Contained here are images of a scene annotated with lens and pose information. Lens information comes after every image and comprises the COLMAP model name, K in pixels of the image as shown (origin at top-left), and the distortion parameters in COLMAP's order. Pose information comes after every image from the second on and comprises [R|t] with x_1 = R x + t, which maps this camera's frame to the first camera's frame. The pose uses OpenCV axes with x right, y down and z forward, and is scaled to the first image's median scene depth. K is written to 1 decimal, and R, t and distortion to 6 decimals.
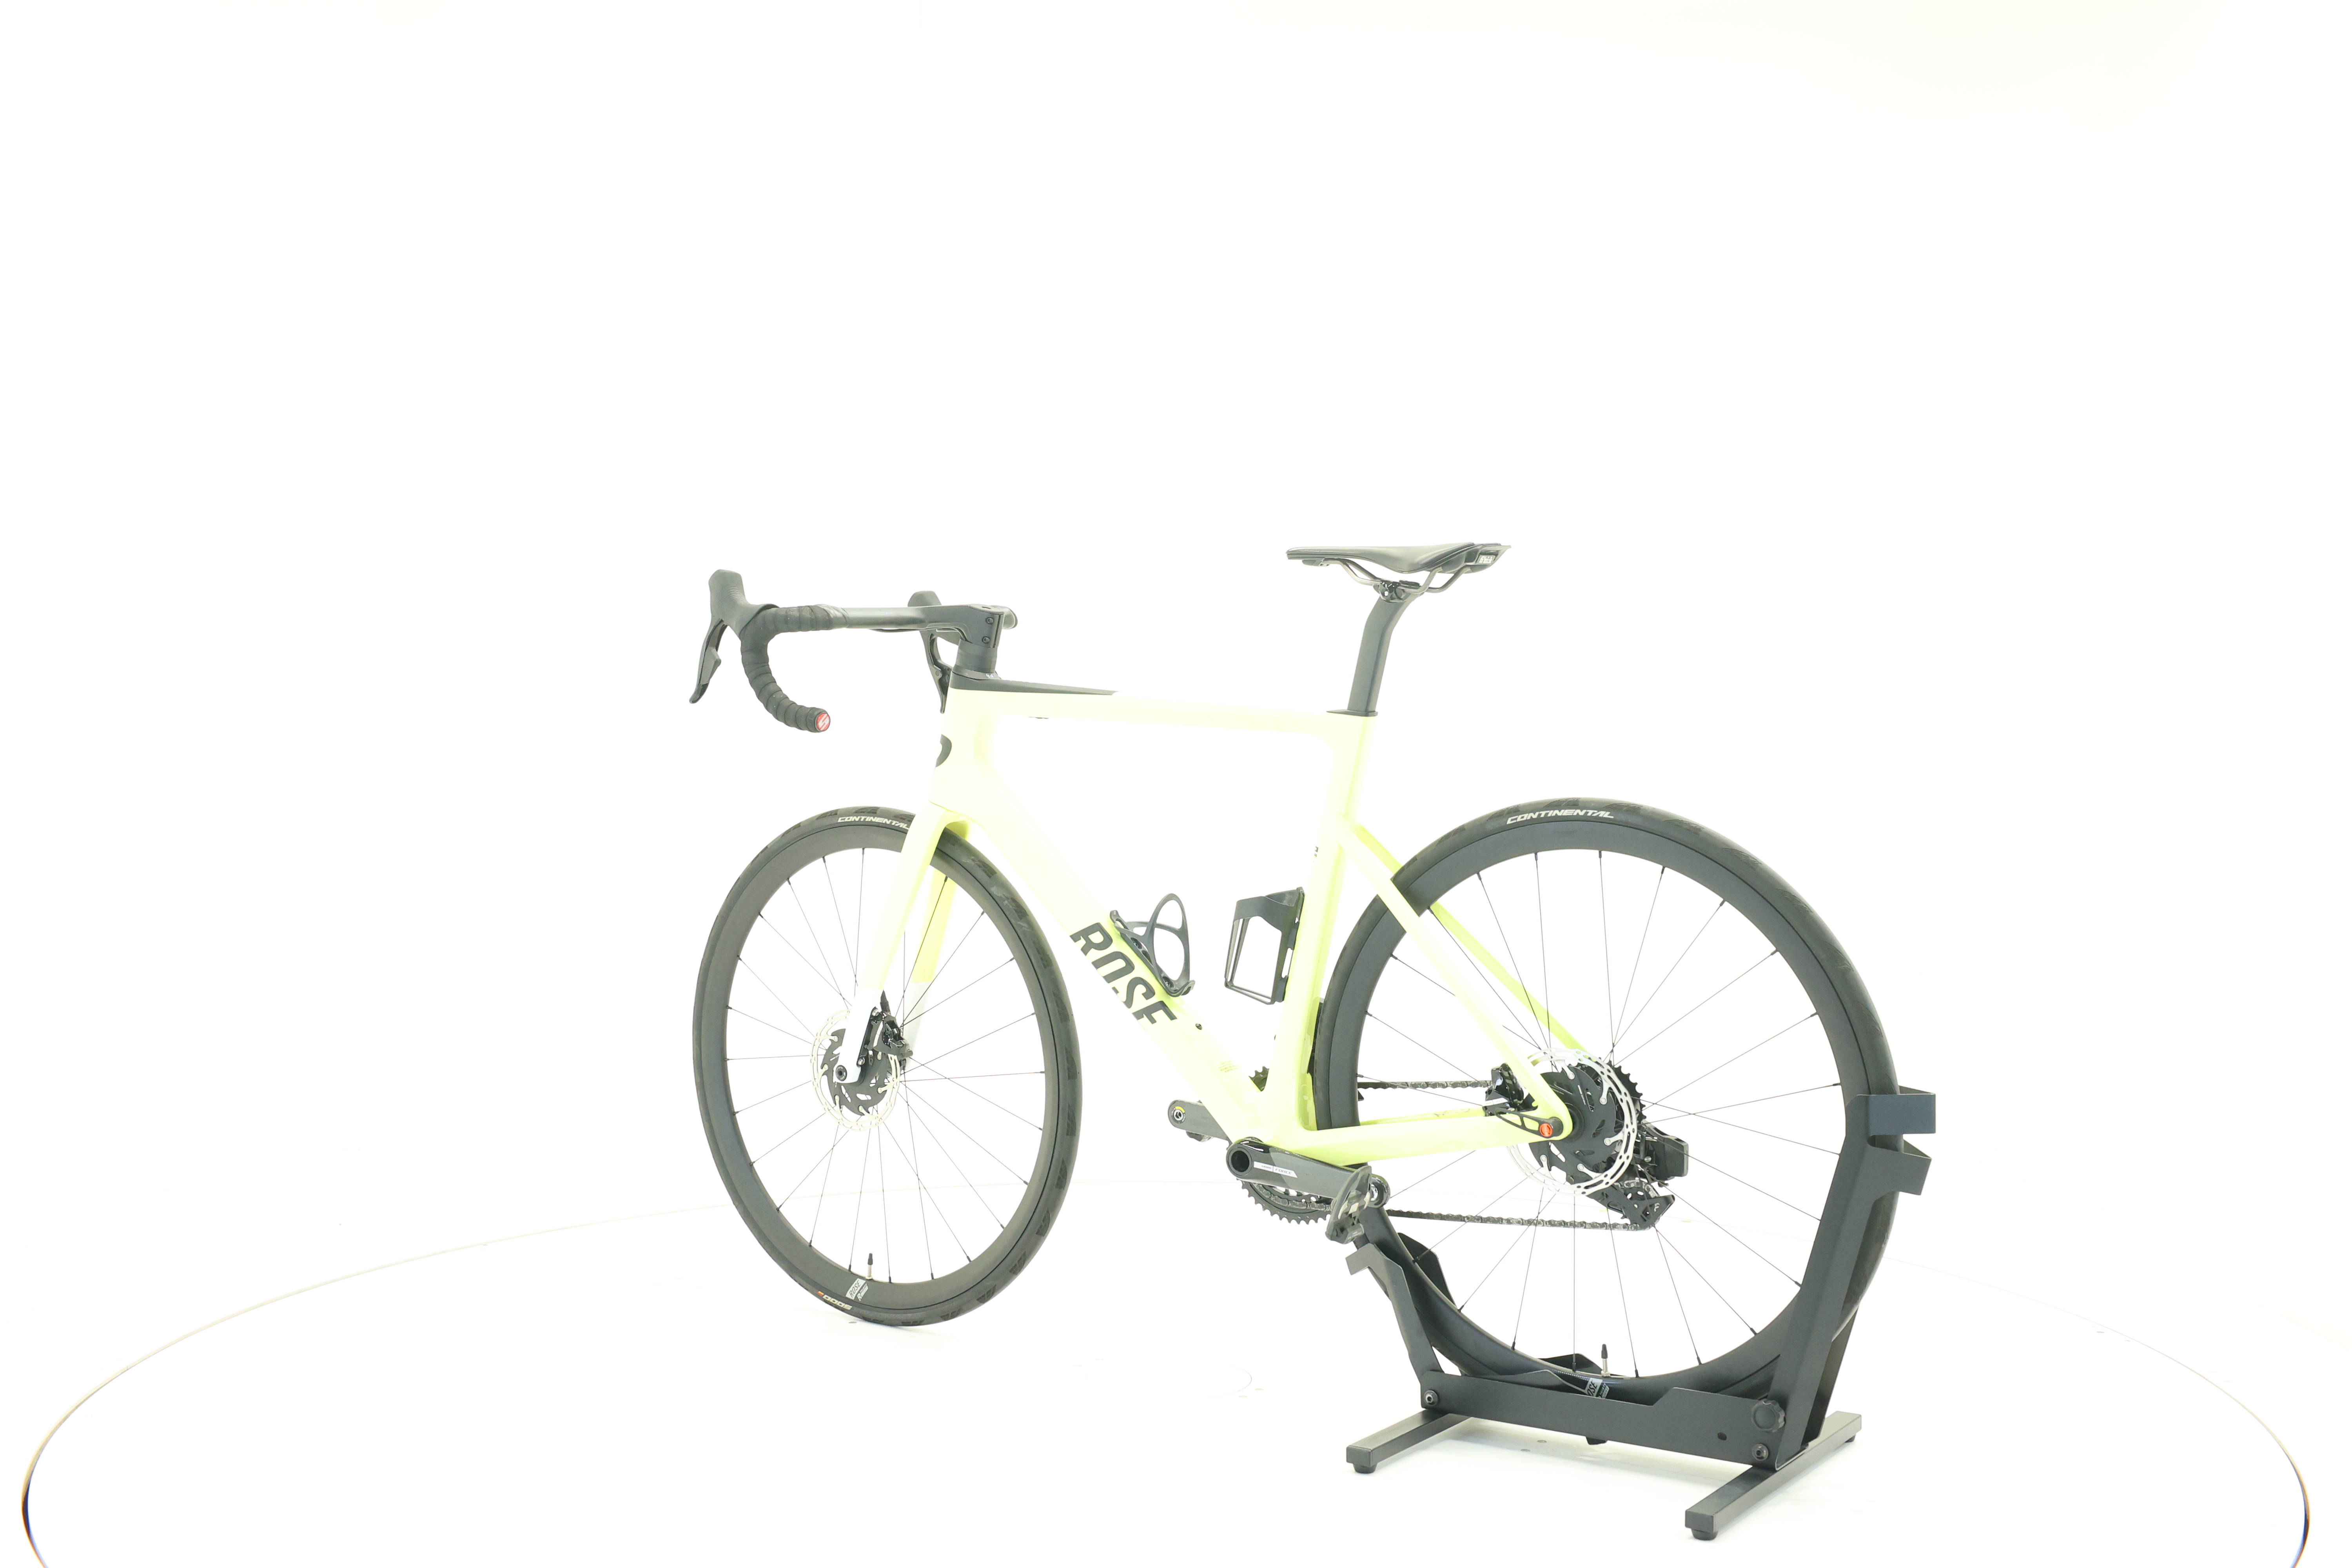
lens RADIAL K [[2478.2, 0, 1175.9], [0, 2478.2, 732.2], [0, 0, 1]] dist [0.006944, -0.001097]
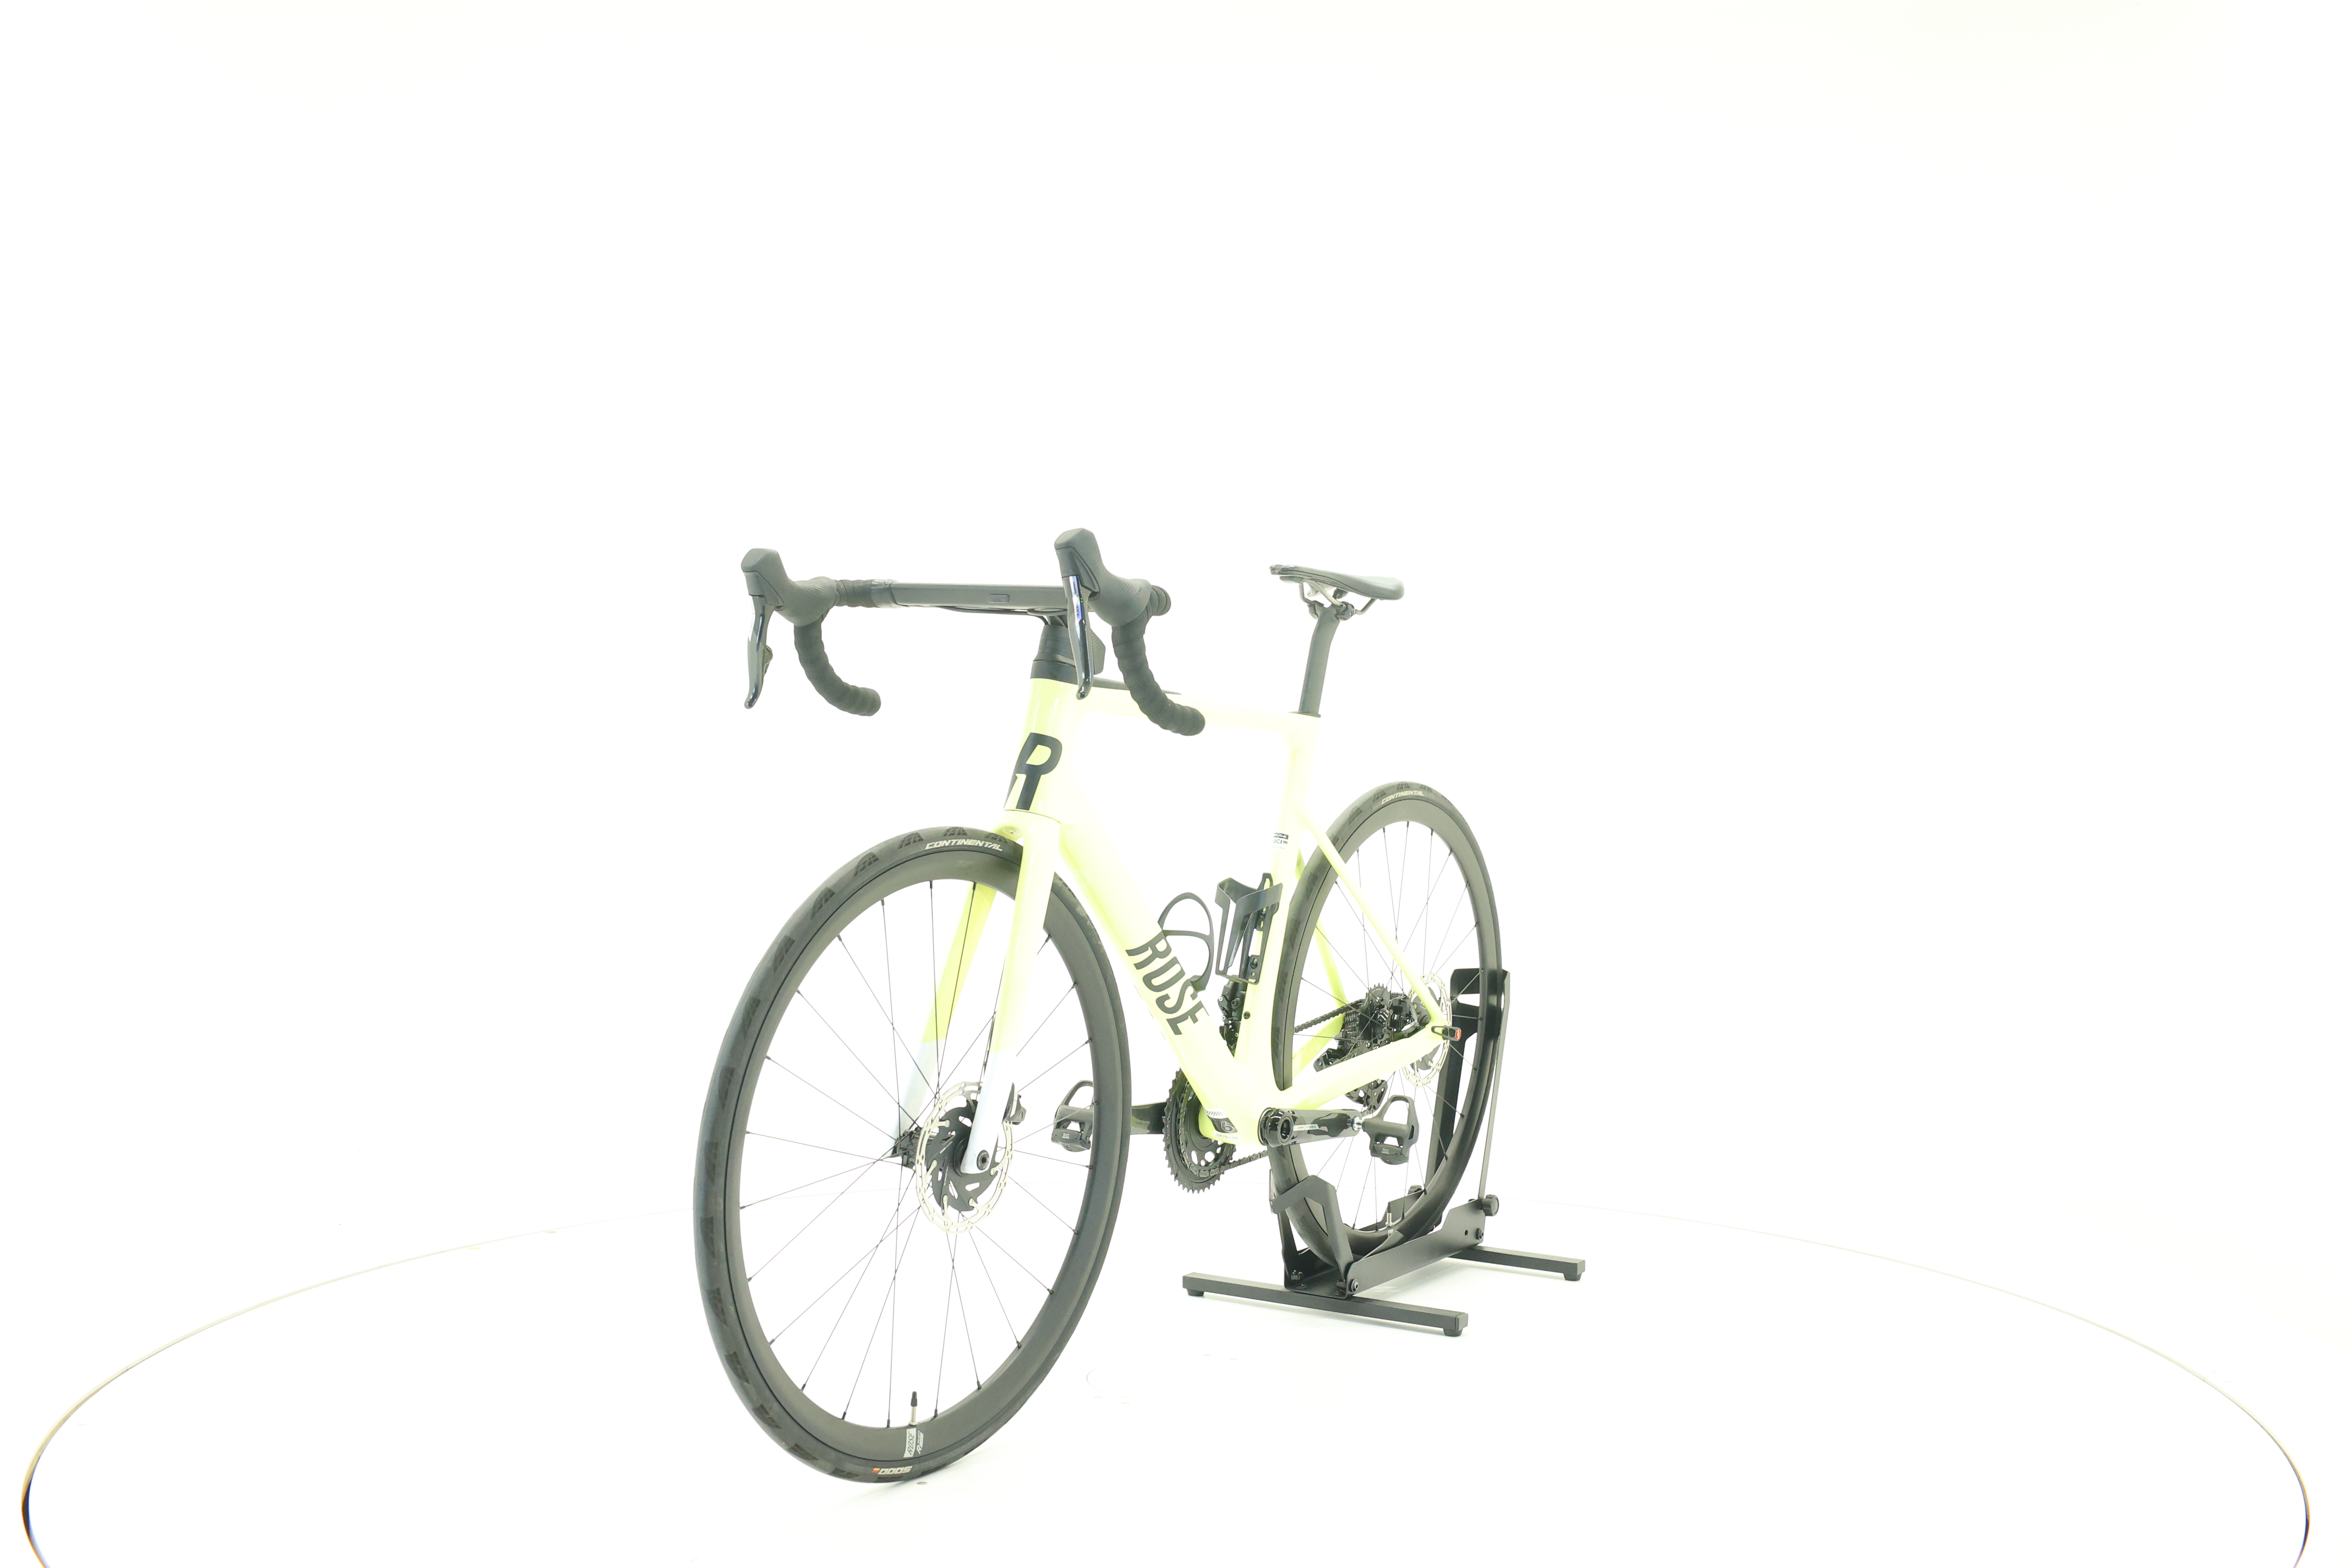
lens RADIAL K [[2478.2, 0, 1175.9], [0, 2478.2, 732.2], [0, 0, 1]] dist [0.006944, -0.001097]
pose [[-0.028173, -0.010449, 0.999548, -1.051859], [-0.006734, 0.999925, 0.010263, -0.010720], [-0.999580, -0.006441, -0.028241, 1.080090]]
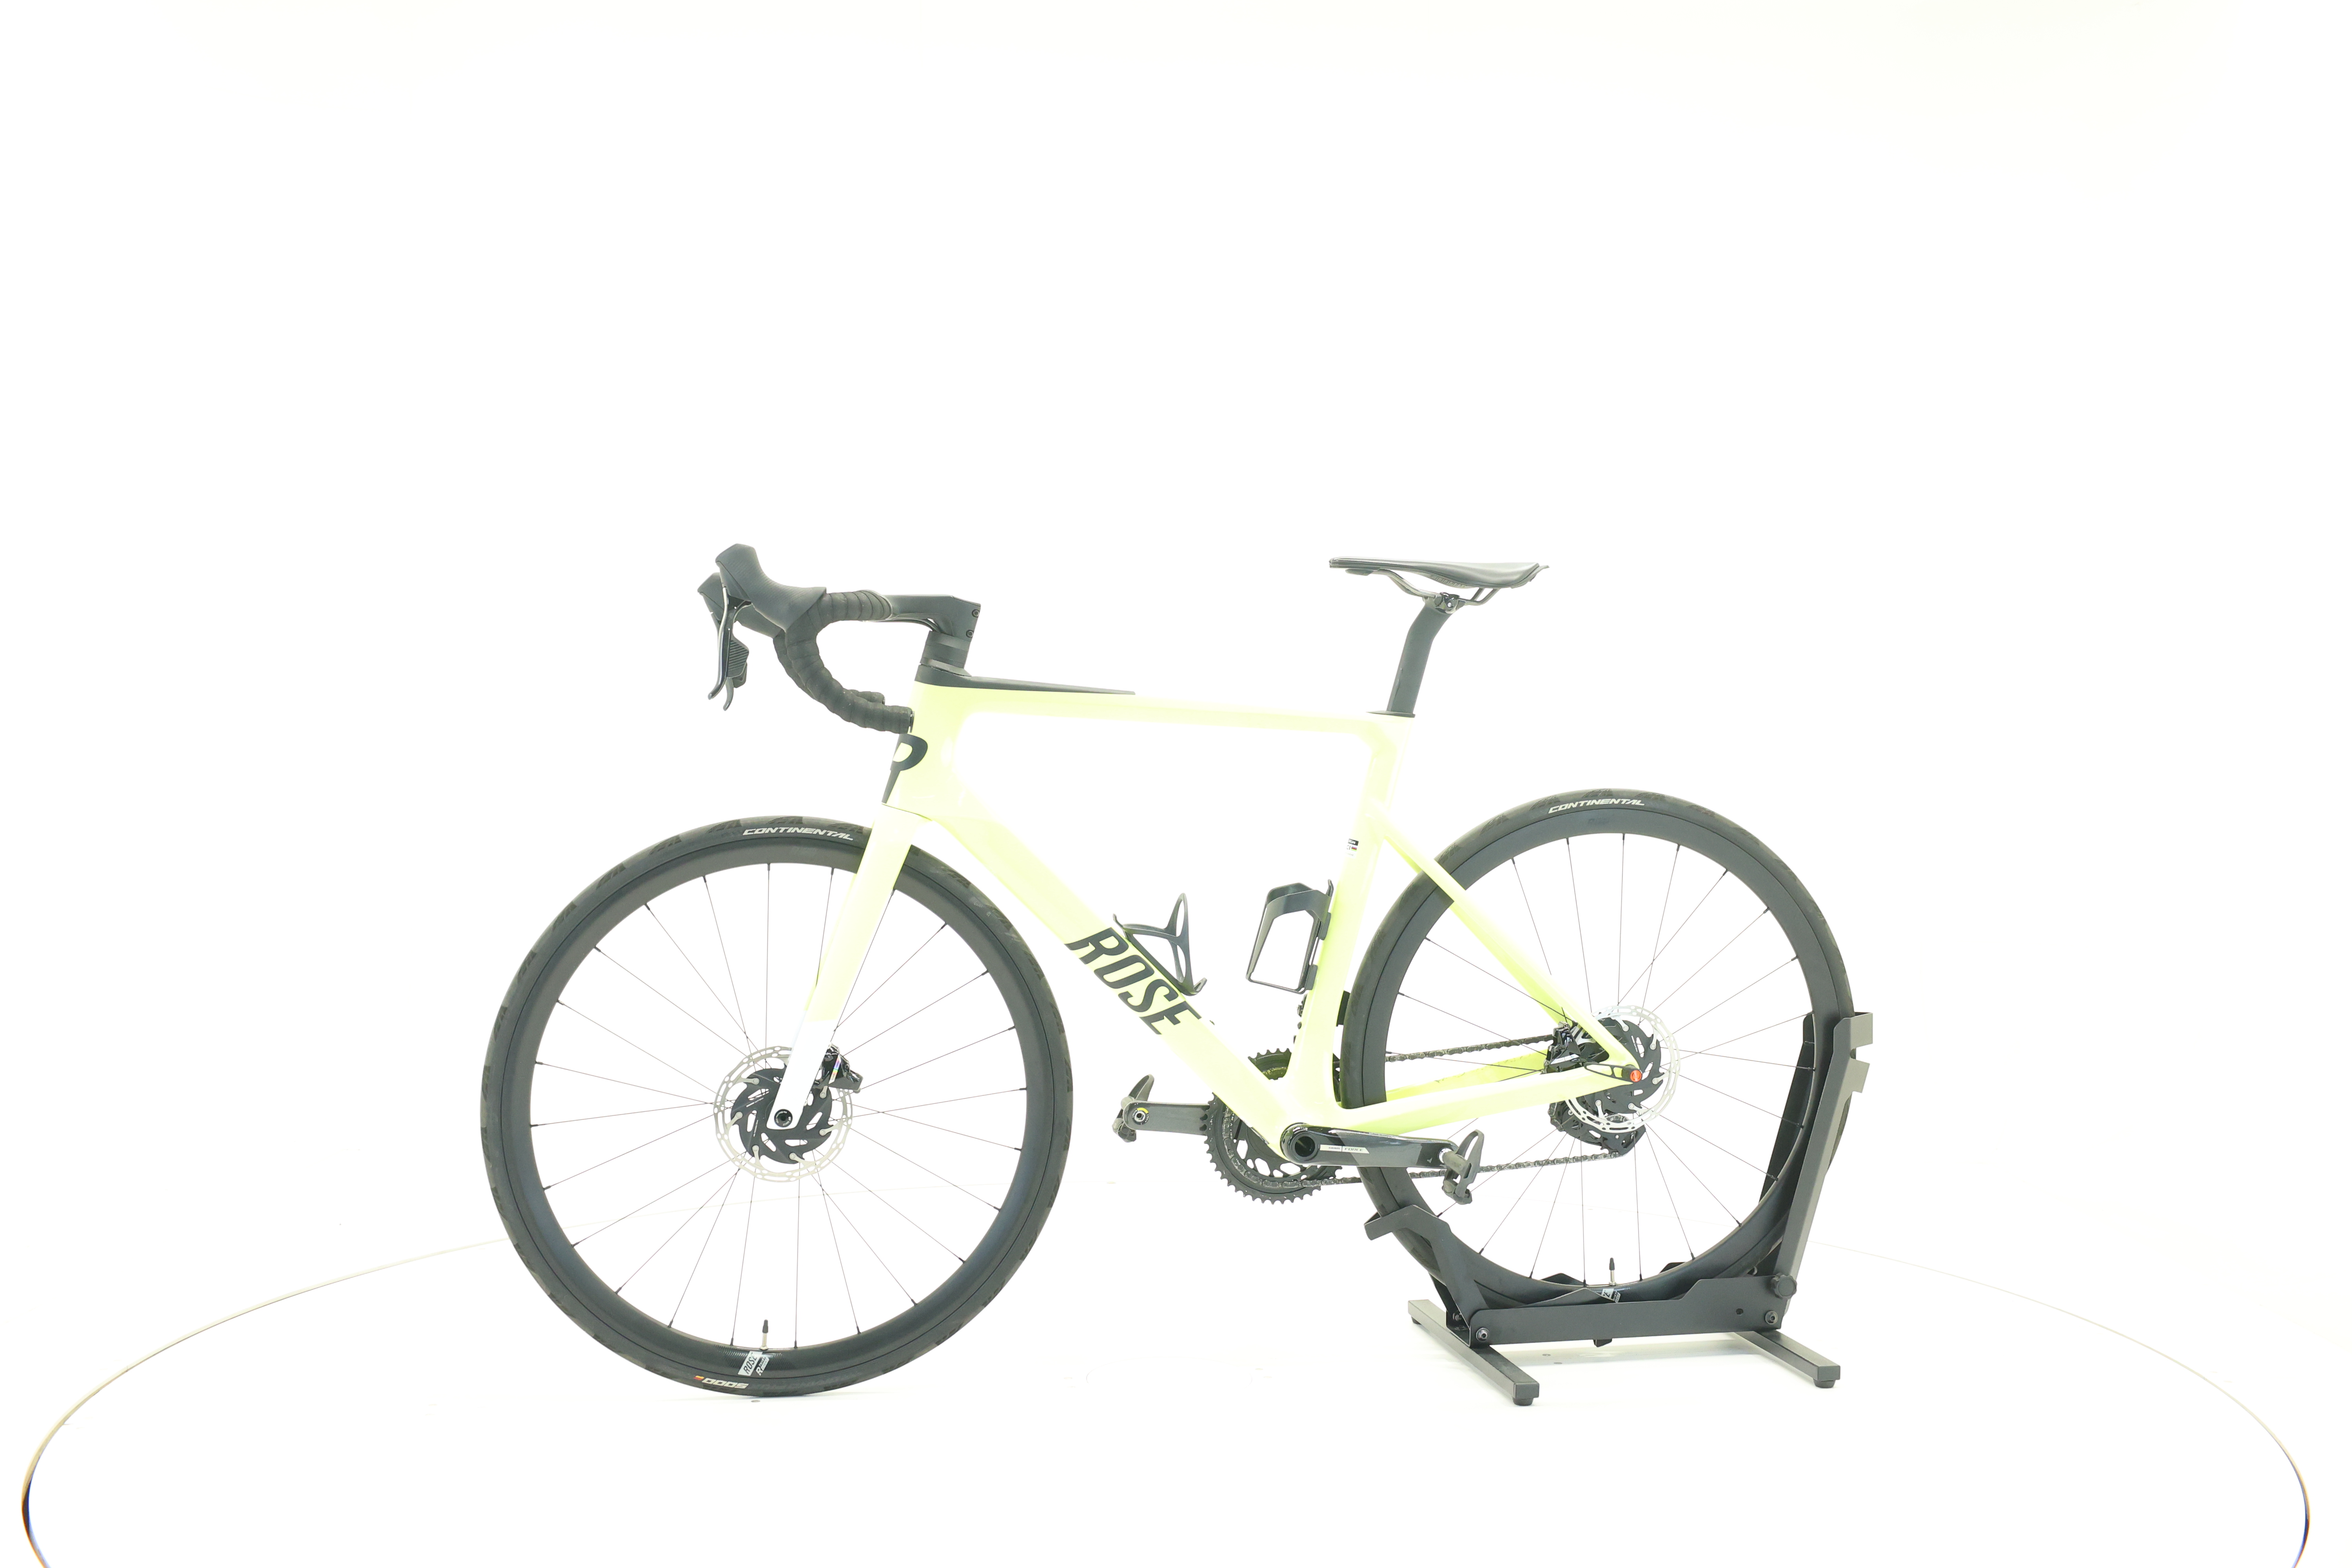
lens RADIAL K [[2478.2, 0, 1175.9], [0, 2478.2, 732.2], [0, 0, 1]] dist [0.006944, -0.001097]
pose [[0.690255, -0.002813, 0.723561, -0.761732], [-0.000265, 0.999991, 0.004140, -0.004418], [-0.723566, -0.003050, 0.690248, 0.324208]]
